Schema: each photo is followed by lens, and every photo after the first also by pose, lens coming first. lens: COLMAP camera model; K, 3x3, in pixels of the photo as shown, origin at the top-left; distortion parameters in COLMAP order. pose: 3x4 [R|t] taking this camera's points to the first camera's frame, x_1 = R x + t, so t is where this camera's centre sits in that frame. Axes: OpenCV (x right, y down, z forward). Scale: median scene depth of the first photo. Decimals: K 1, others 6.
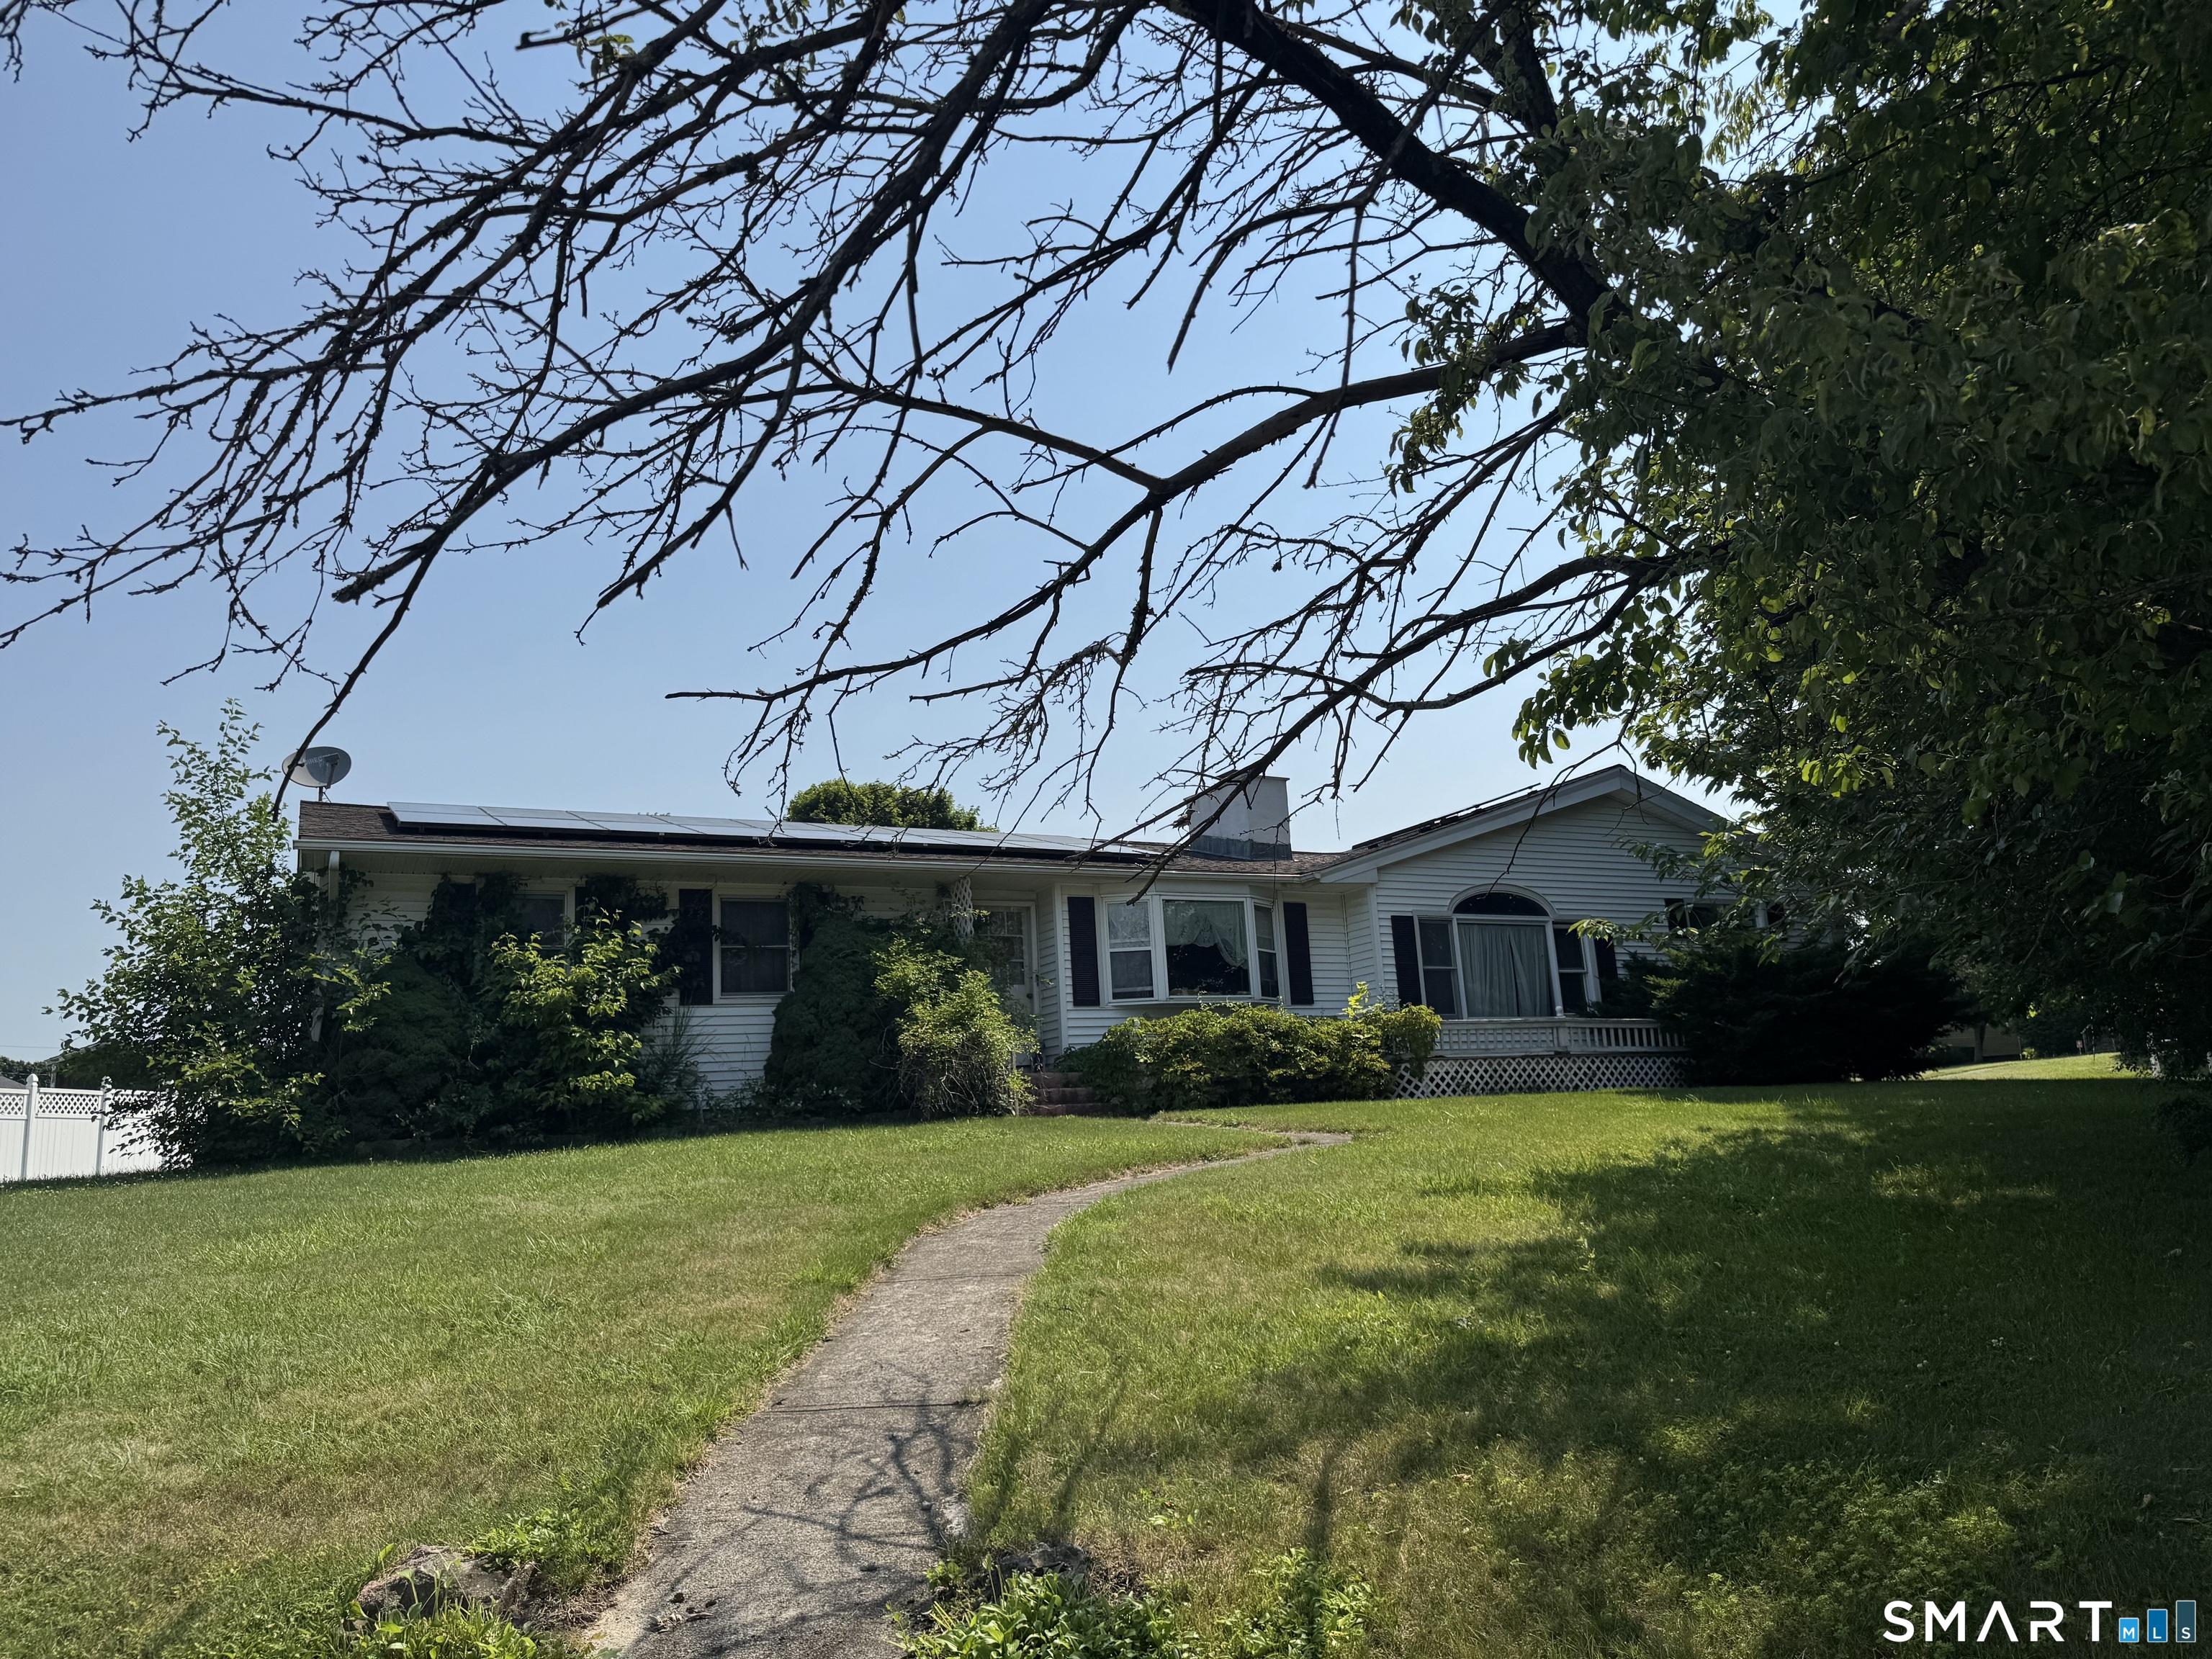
lens RADIAL K [[1568.3, 0, 1106.7], [0, 1568.3, 826.1], [0, 0, 1]] dist [-0.000342, -0.005388]
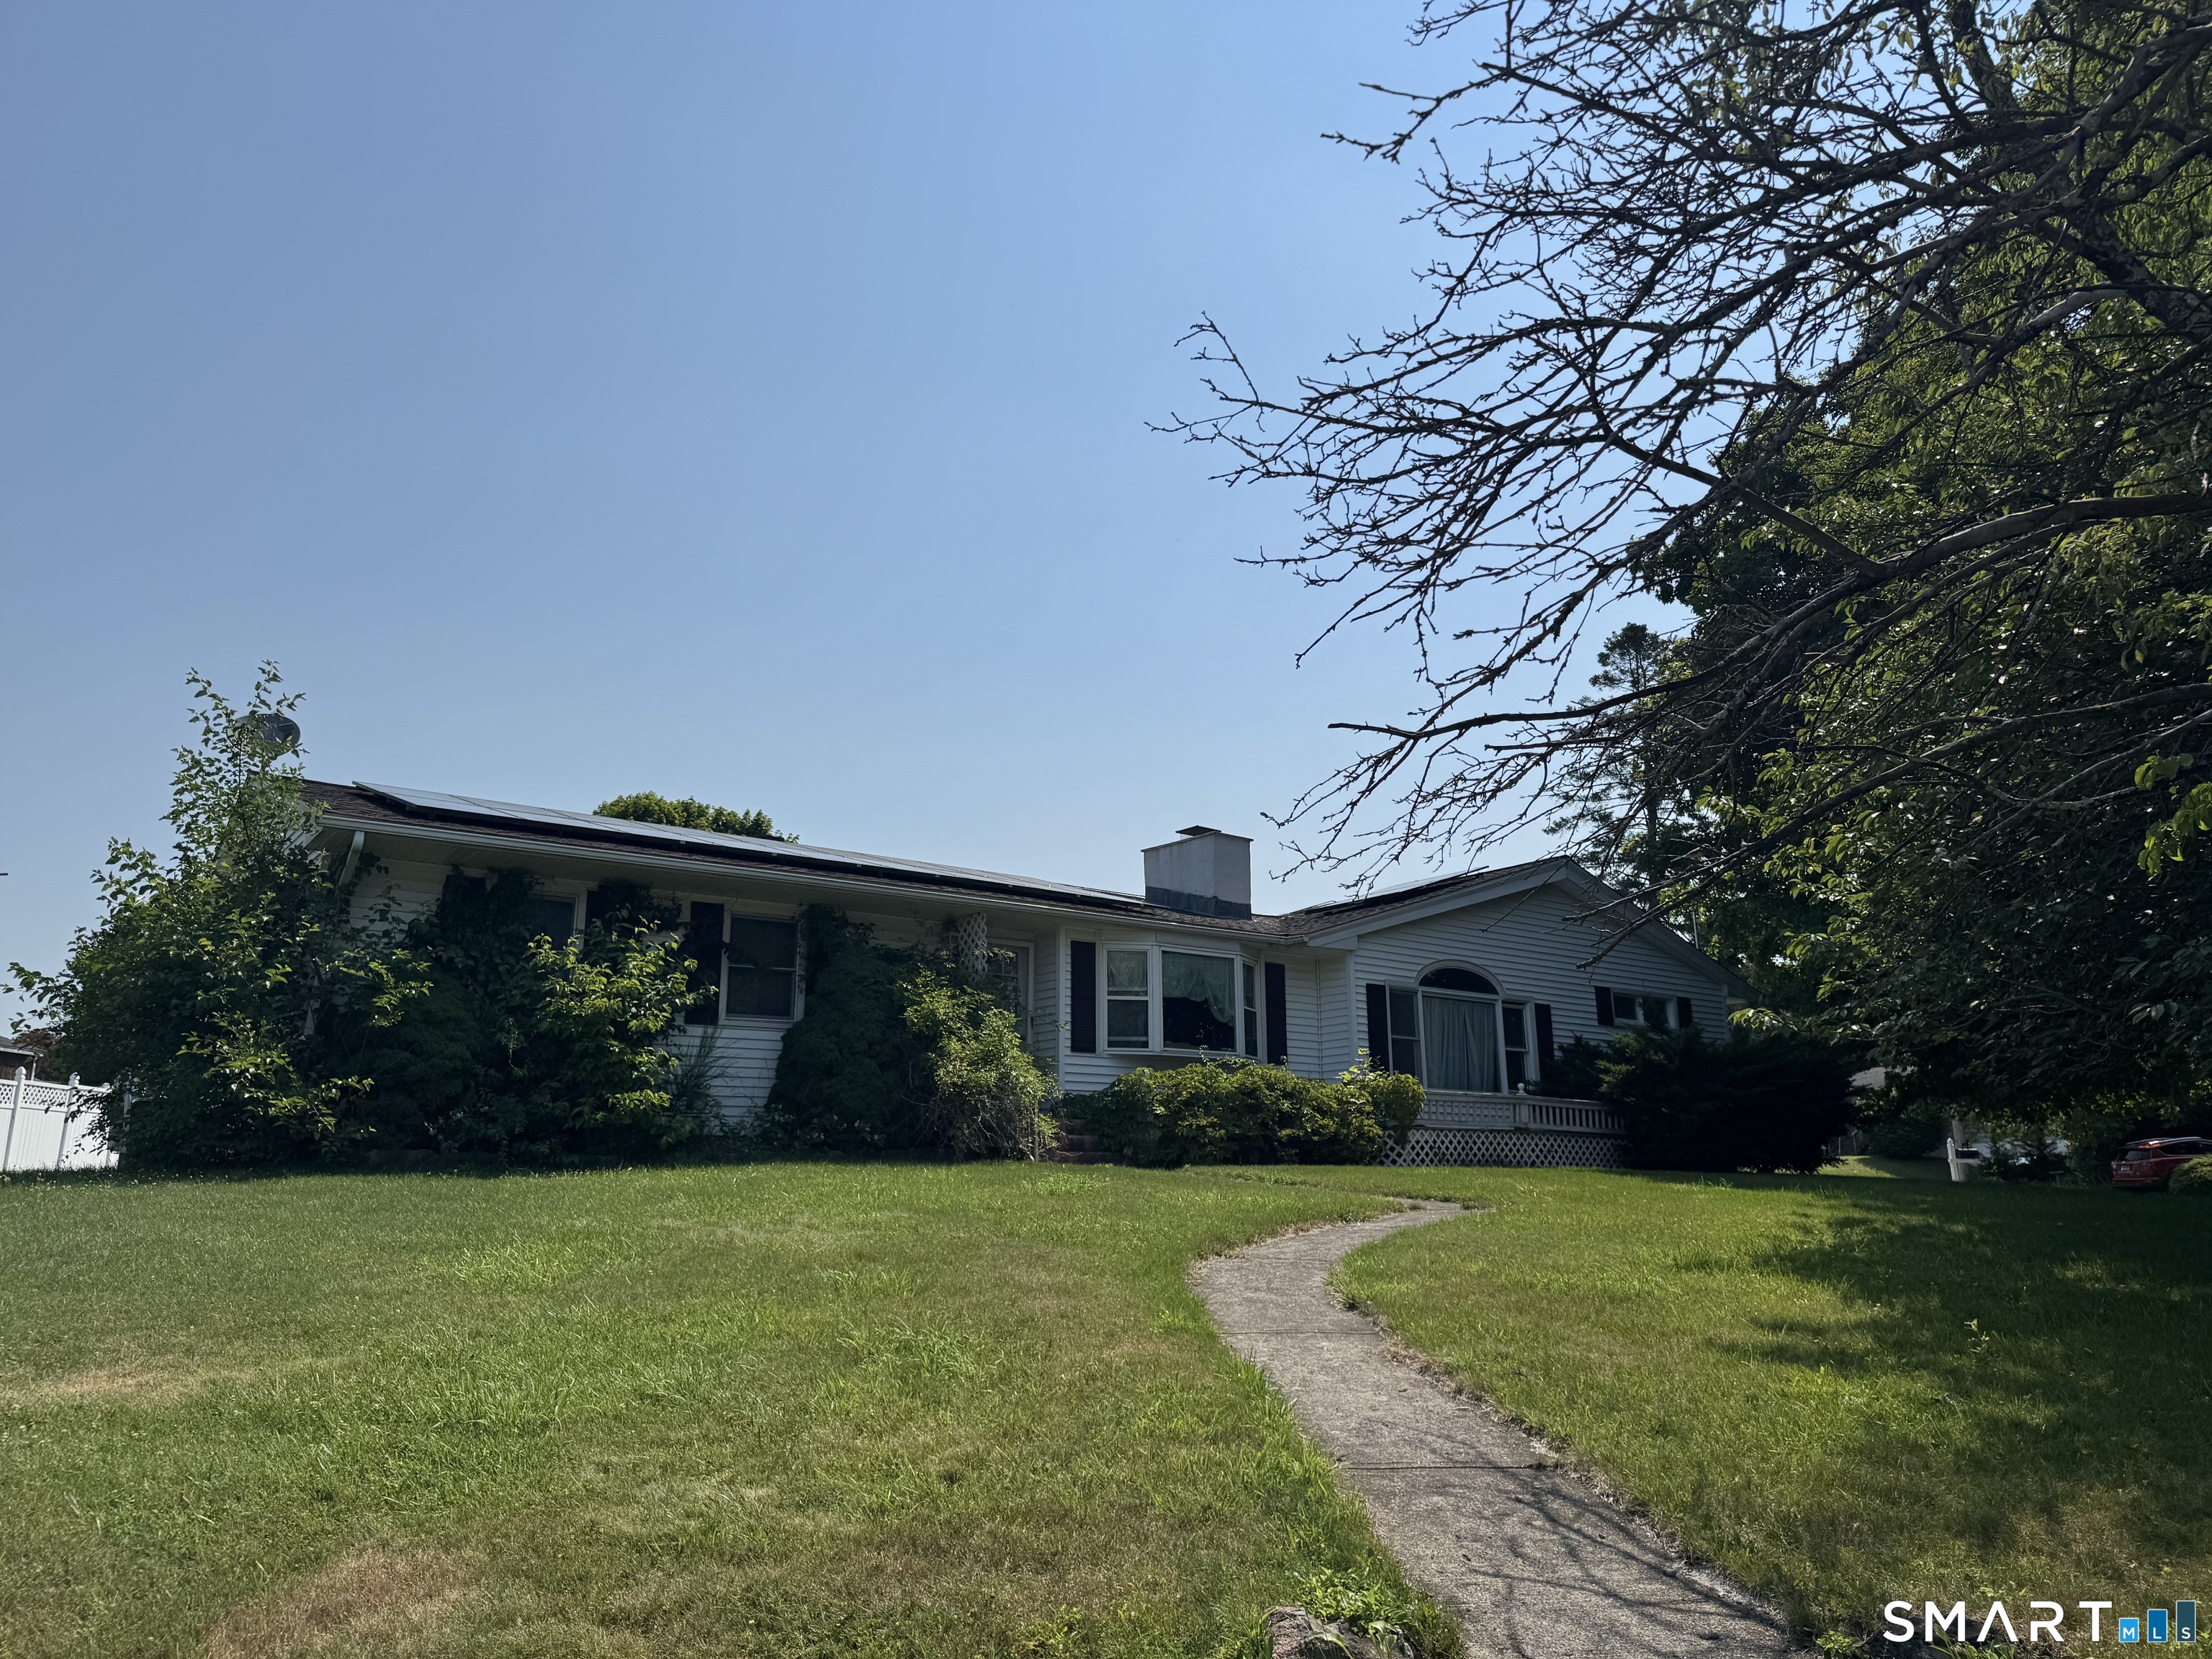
lens RADIAL K [[1568.3, 0, 1105.8], [0, 1568.3, 831.7], [0, 0, 1]] dist [-0.000342, -0.005388]
pose [[0.984353, 0.089274, 0.151920, -0.172616], [-0.085183, 0.995811, -0.033243, 0.008338], [-0.154252, 0.019781, 0.987834, 0.020392]]
